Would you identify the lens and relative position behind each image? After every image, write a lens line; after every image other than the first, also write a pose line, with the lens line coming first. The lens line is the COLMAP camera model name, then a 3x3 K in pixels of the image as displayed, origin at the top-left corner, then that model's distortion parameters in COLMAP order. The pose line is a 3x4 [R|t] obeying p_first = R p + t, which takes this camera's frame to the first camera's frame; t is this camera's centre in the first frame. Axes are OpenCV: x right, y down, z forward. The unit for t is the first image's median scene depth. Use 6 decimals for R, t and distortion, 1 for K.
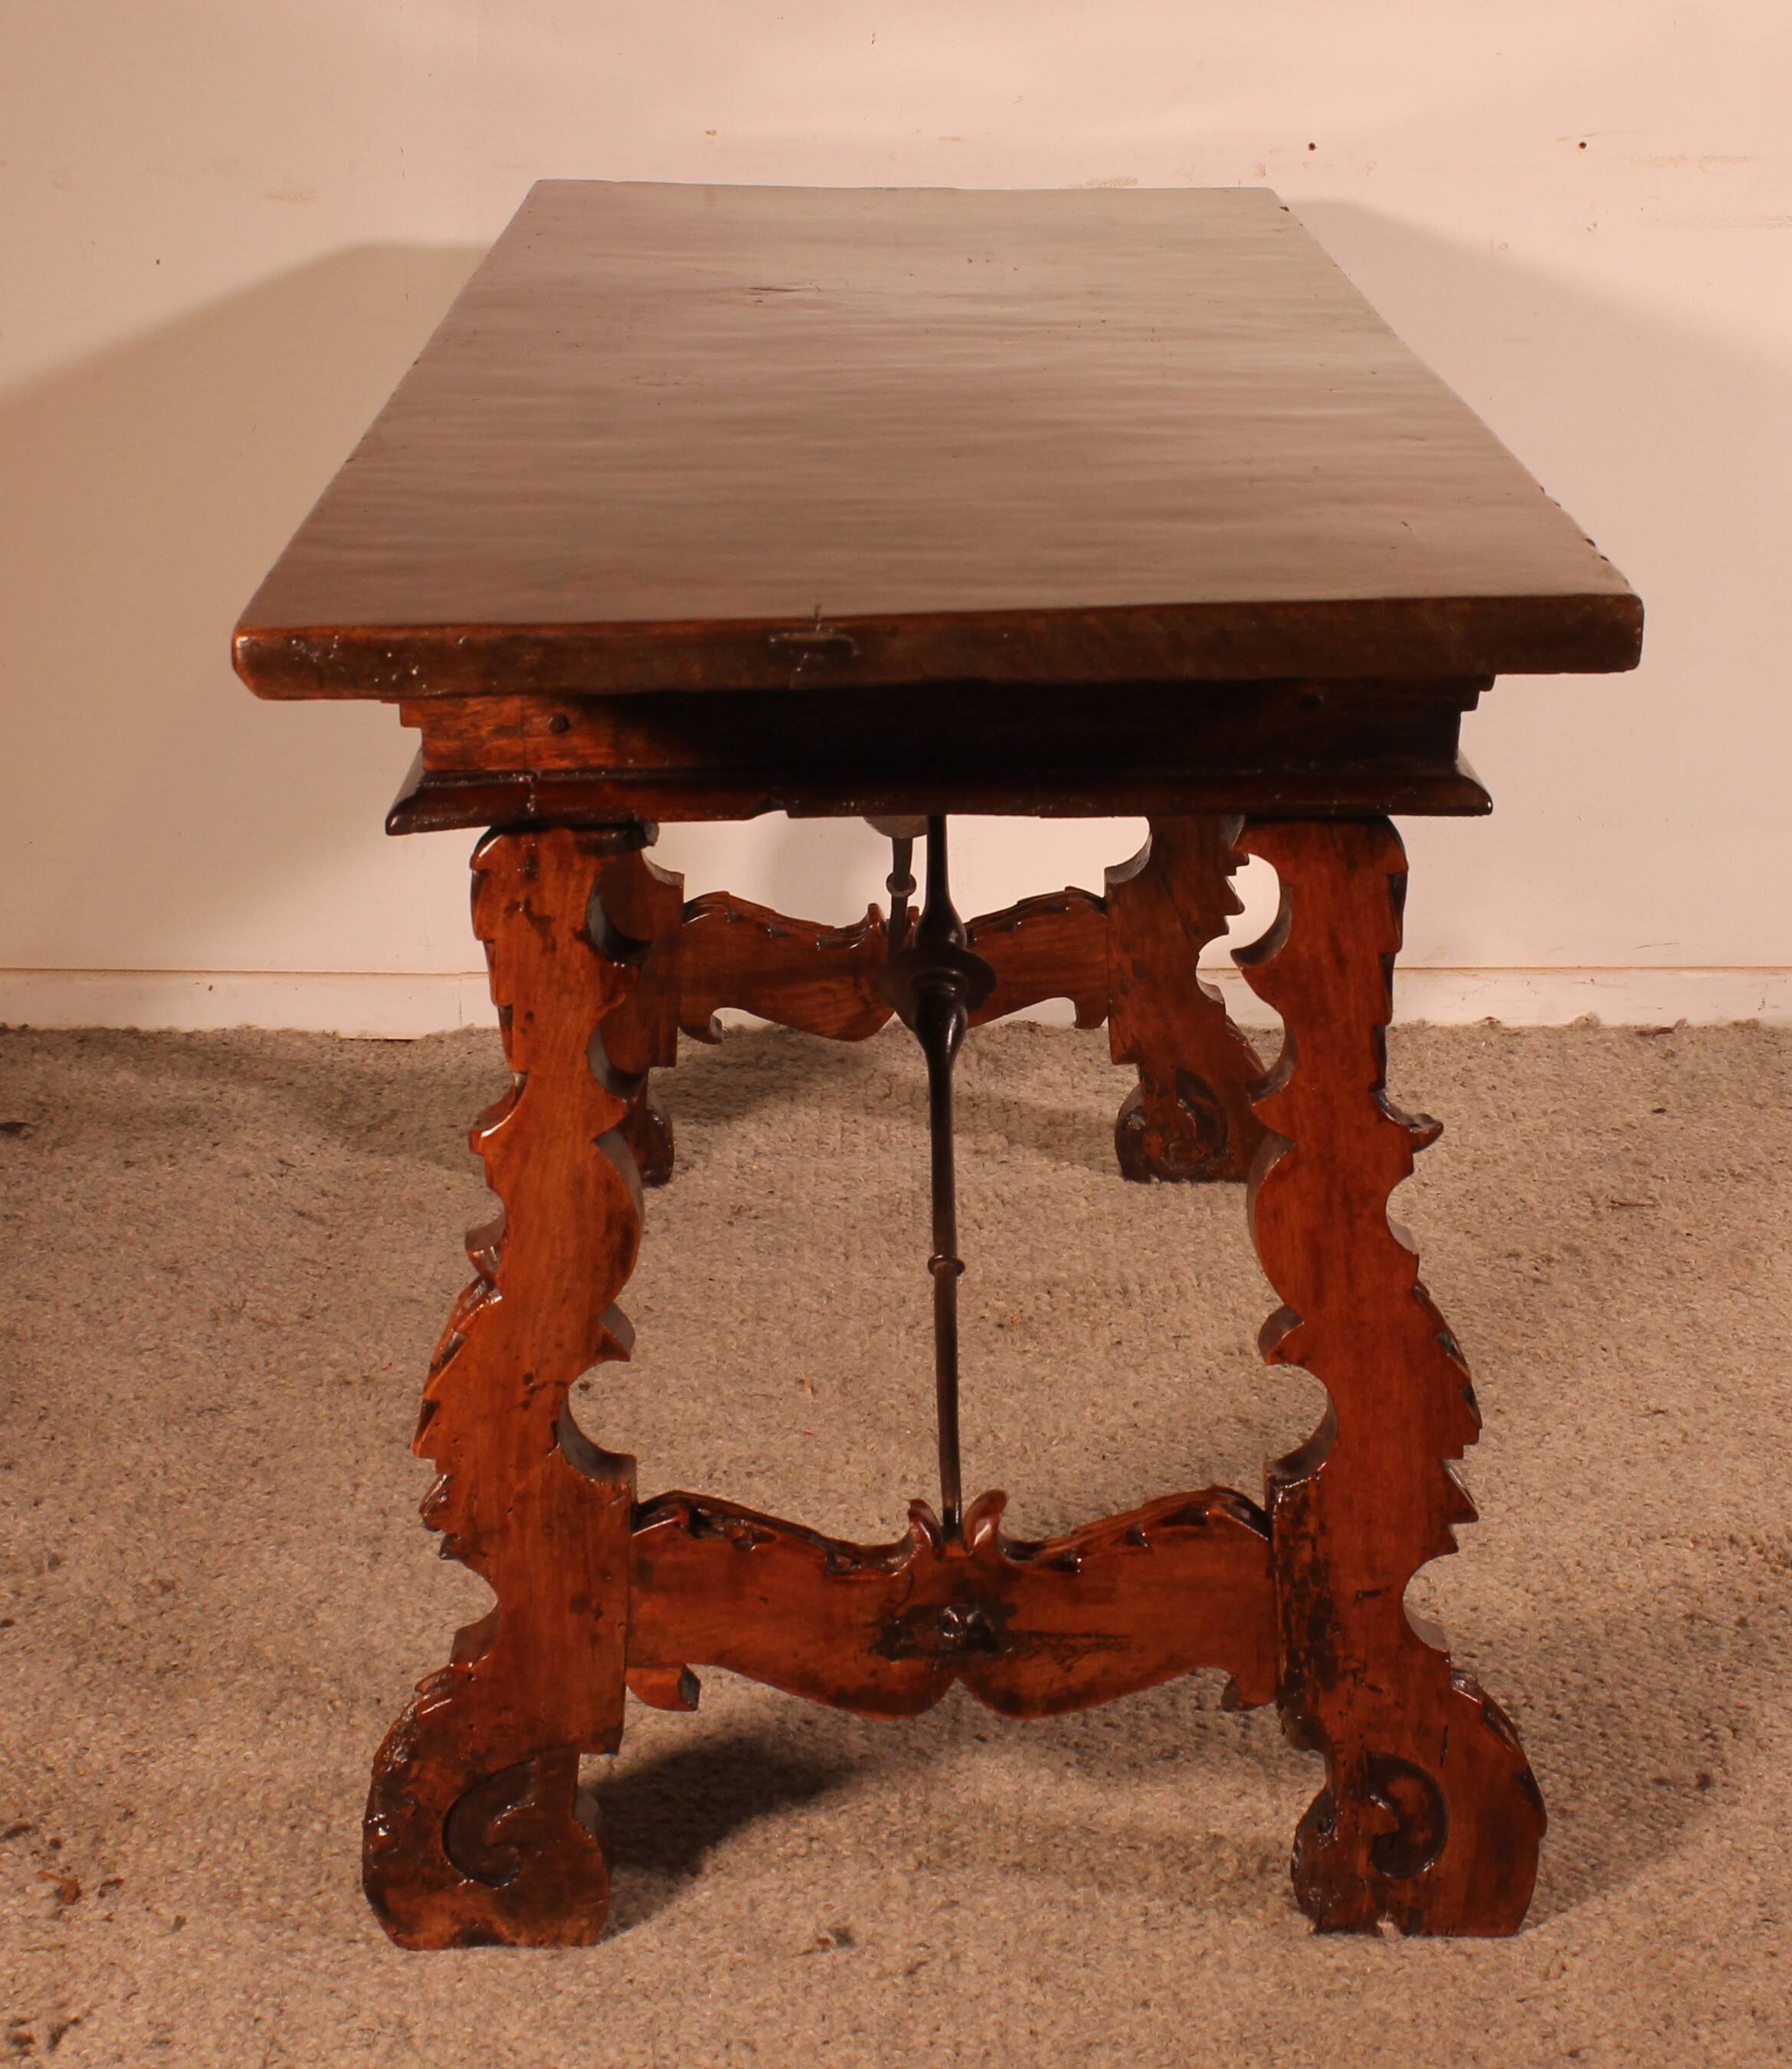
lens RADIAL K [[4087.4, 0, 873.9], [0, 4087.4, 961.6], [0, 0, 1]] dist [-0.097378, 0.000000]
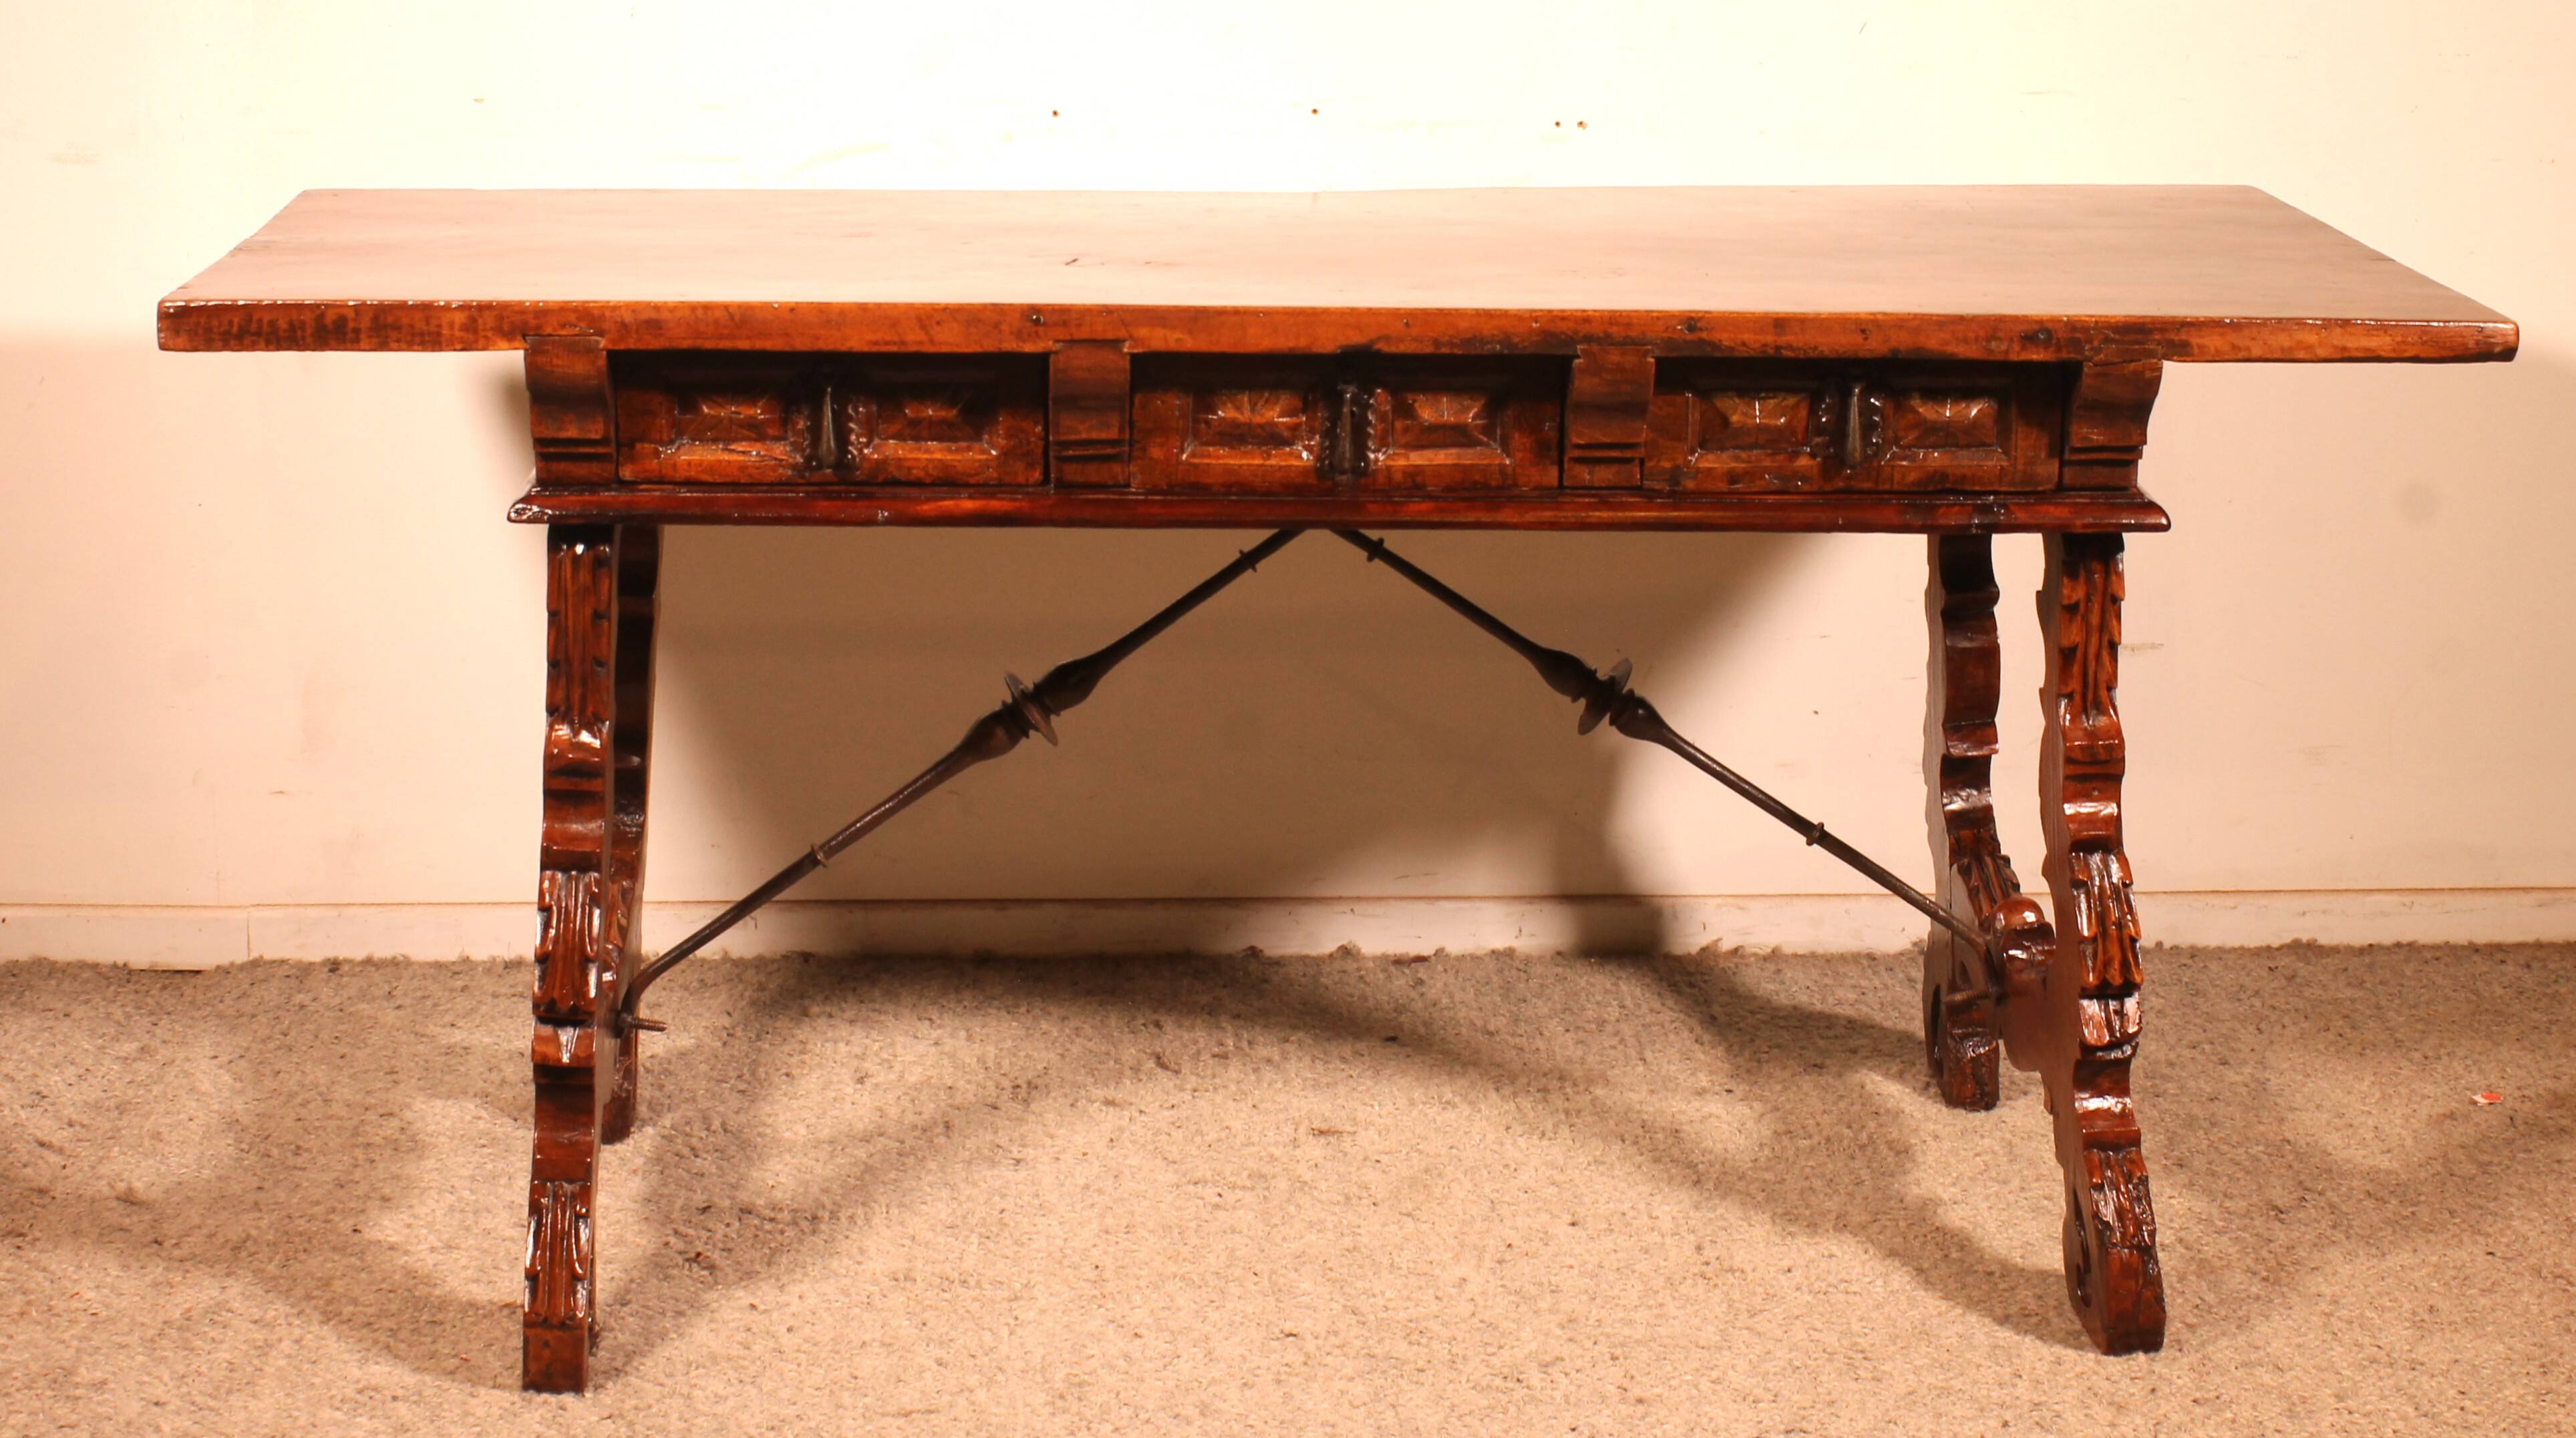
lens RADIAL K [[4227.9, 0, 1284.1], [0, 4227.9, 530.2], [0, 0, 1]] dist [-0.040281, 0.000000]
pose [[0.999398, 0.000027, 0.034692, 0.141461], [0.002615, 0.997095, -0.076118, -0.011497], [-0.034593, 0.076163, 0.996495, -0.085302]]
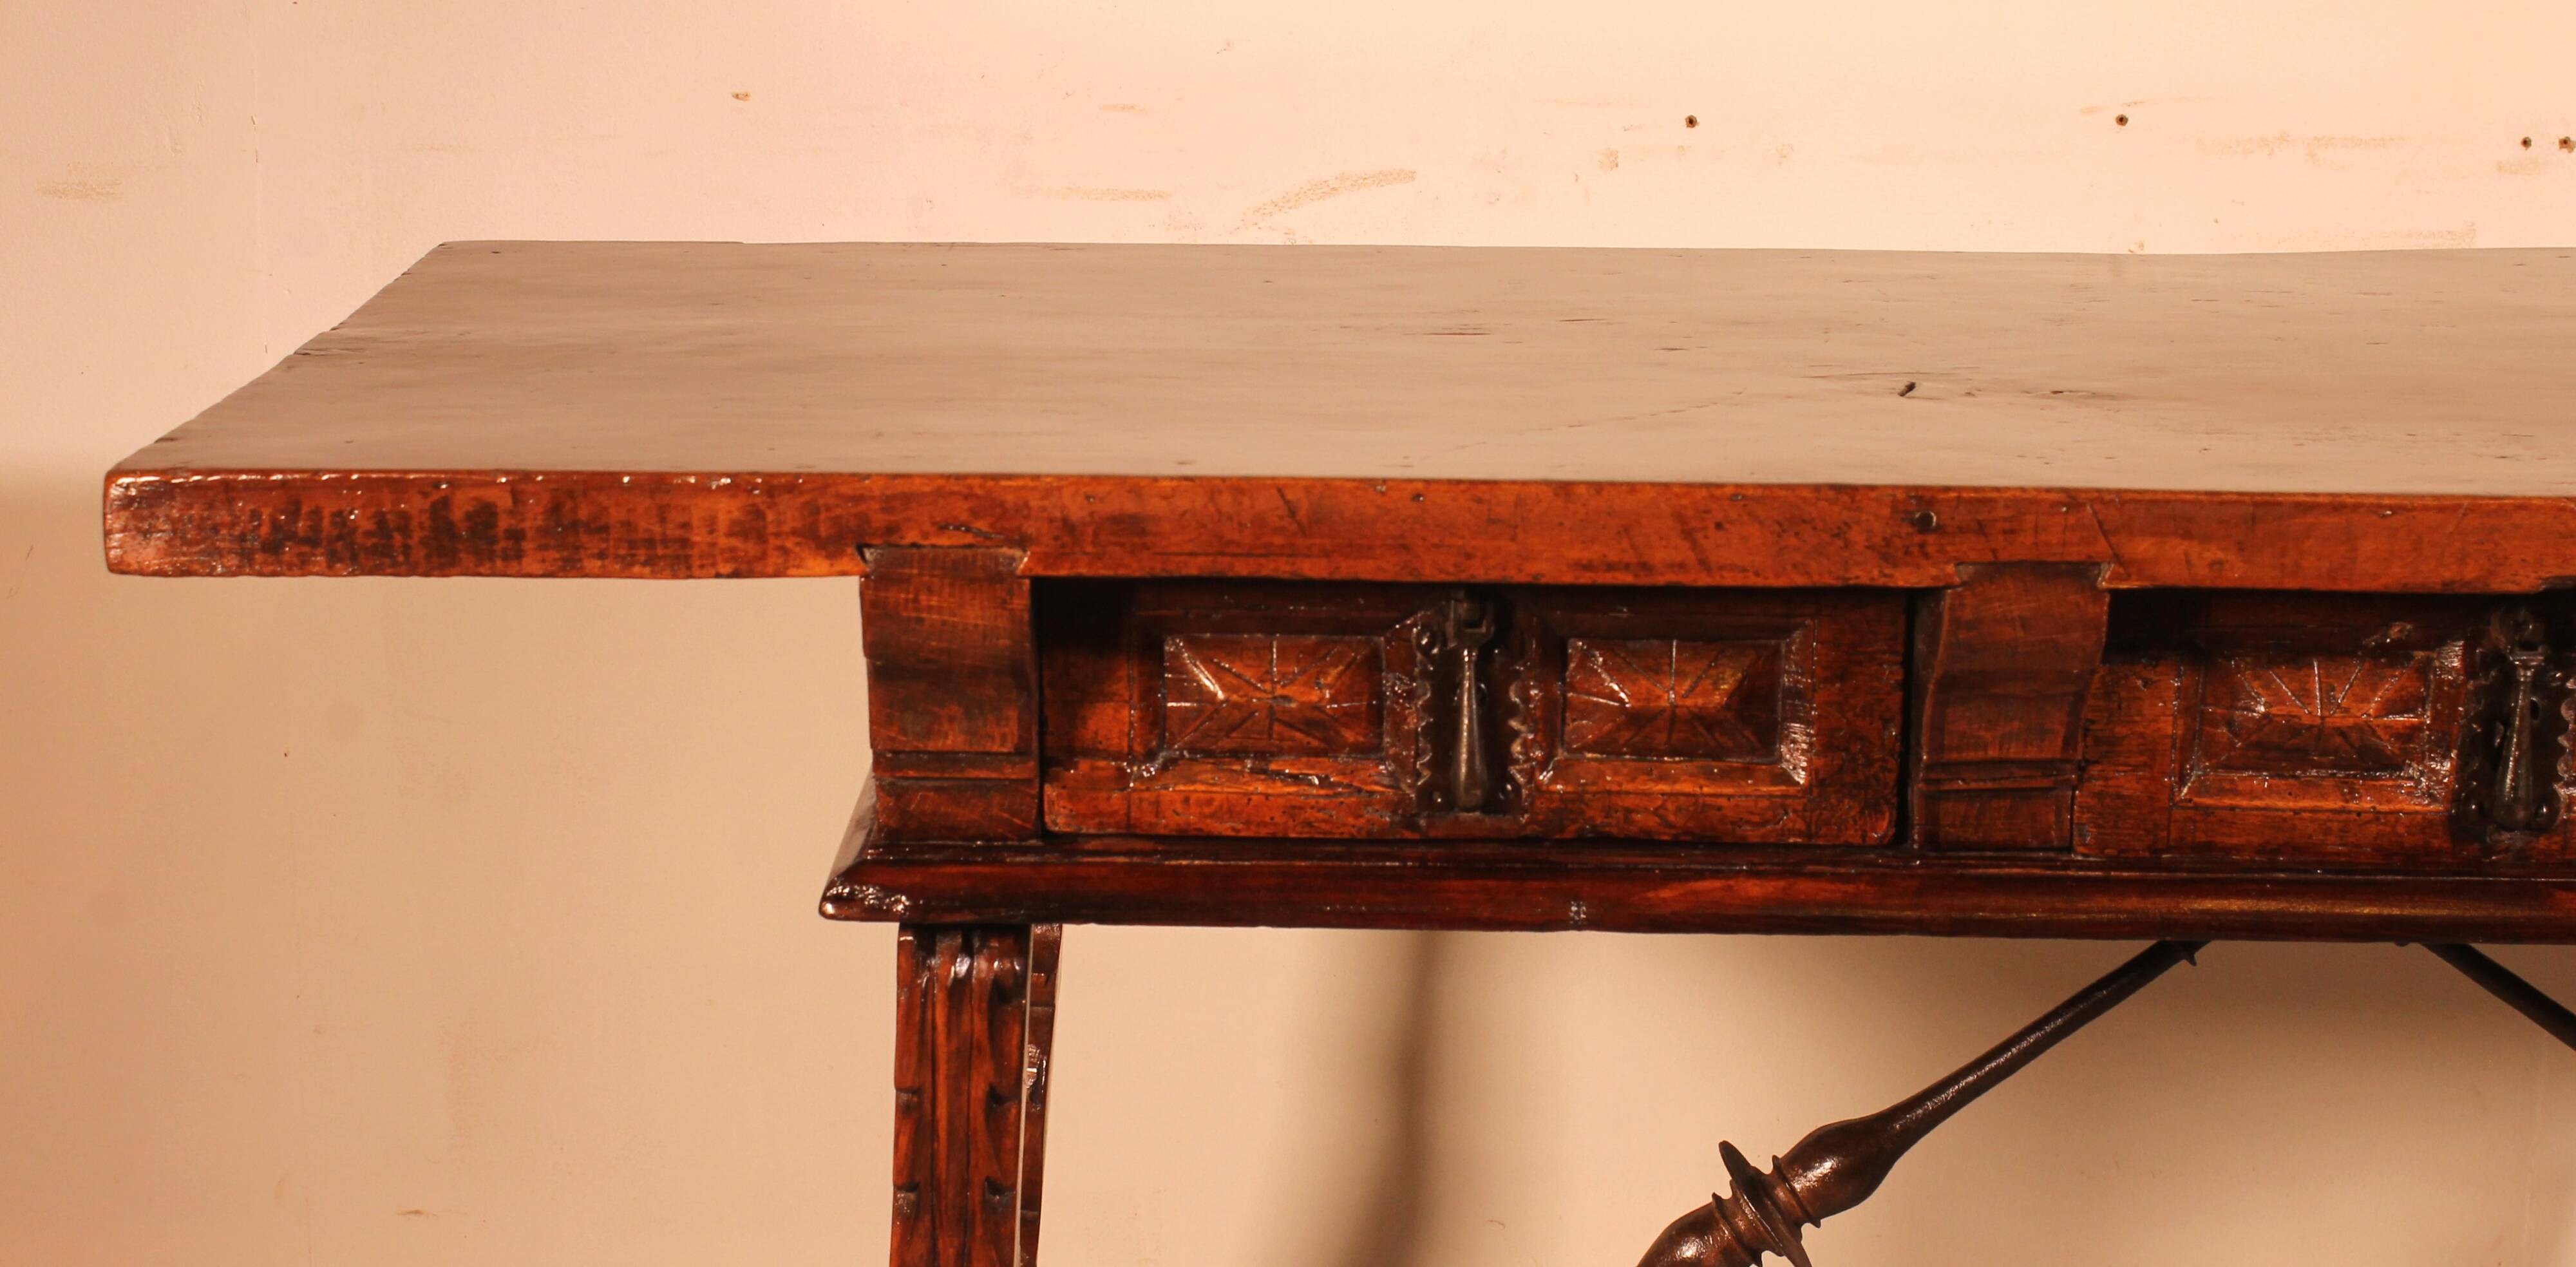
lens RADIAL K [[4150.8, 0, 1311.2], [0, 4150.8, 640.6], [0, 0, 1]] dist [-0.013377, 0.000000]
pose [[0.999949, 0.007738, -0.006449, 0.058604], [-0.008125, 0.998024, -0.062313, -0.087119], [0.005954, 0.062362, 0.998036, 0.396657]]
